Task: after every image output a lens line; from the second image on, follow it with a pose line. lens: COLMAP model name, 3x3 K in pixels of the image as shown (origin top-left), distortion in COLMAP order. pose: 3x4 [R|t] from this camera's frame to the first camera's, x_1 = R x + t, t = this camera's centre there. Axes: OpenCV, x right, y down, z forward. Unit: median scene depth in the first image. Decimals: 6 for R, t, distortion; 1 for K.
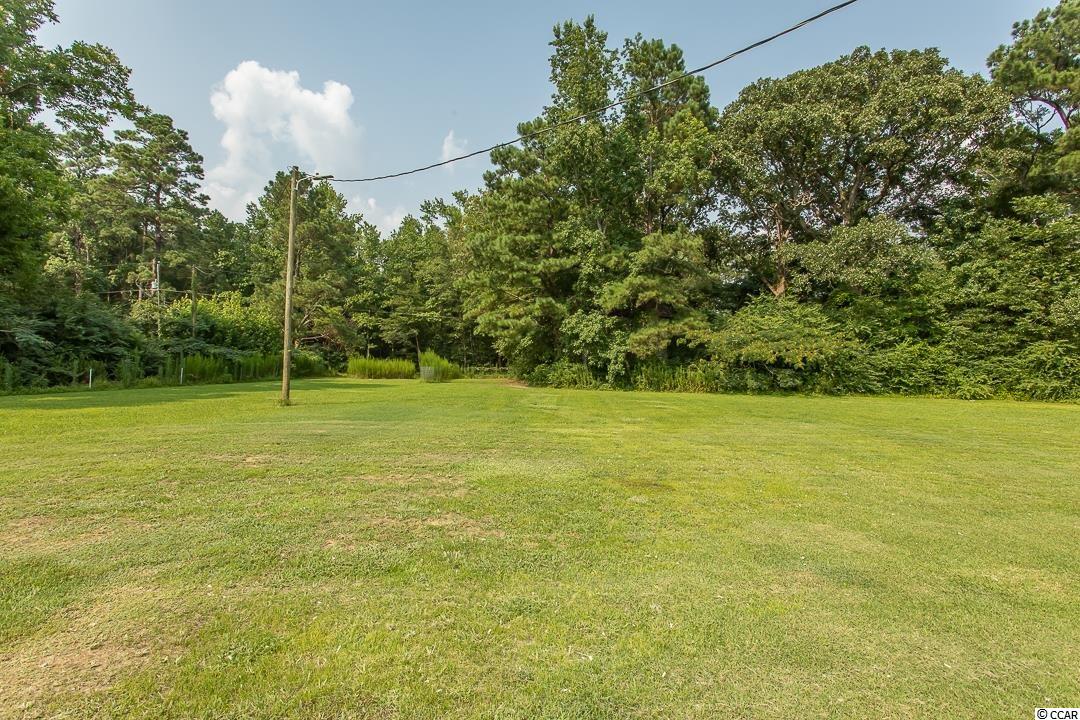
lens RADIAL K [[527.0, 0, 540.0], [0, 527.0, 360.0], [0, 0, 1]] dist [-0.013157, 0.007585]
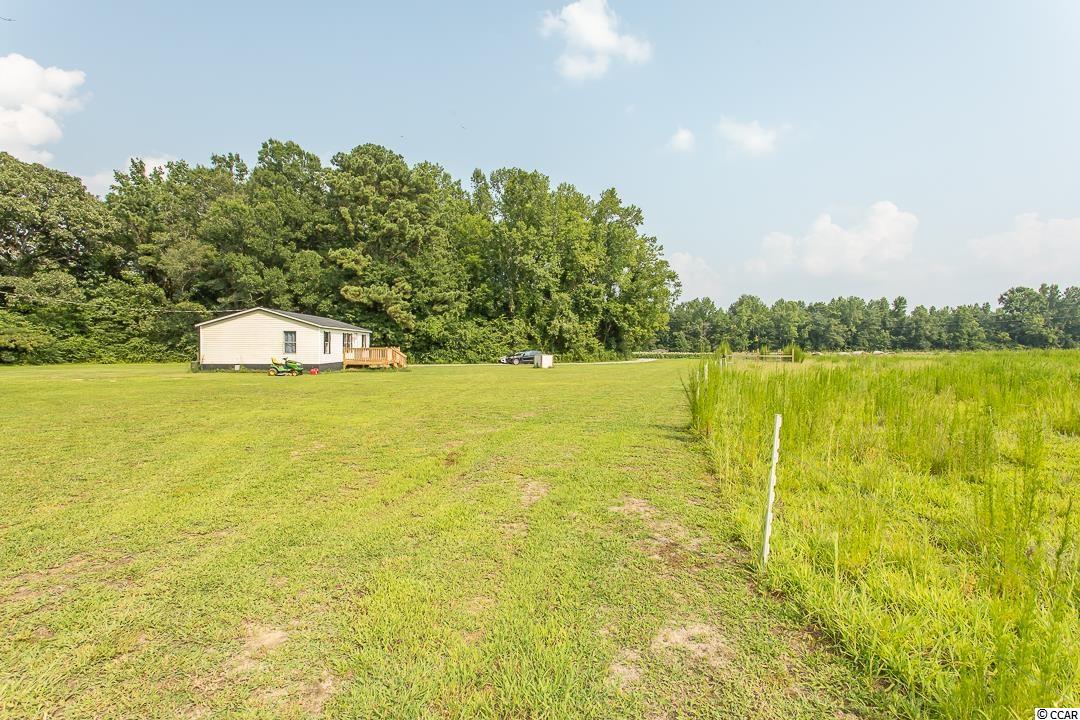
lens RADIAL K [[527.0, 0, 540.0], [0, 527.0, 360.0], [0, 0, 1]] dist [-0.013157, 0.007585]
pose [[0.084446, -0.029823, 0.995982, -0.997593], [-0.010750, 0.999467, 0.030839, -0.022596], [-0.996370, -0.013311, 0.084081, -0.811639]]
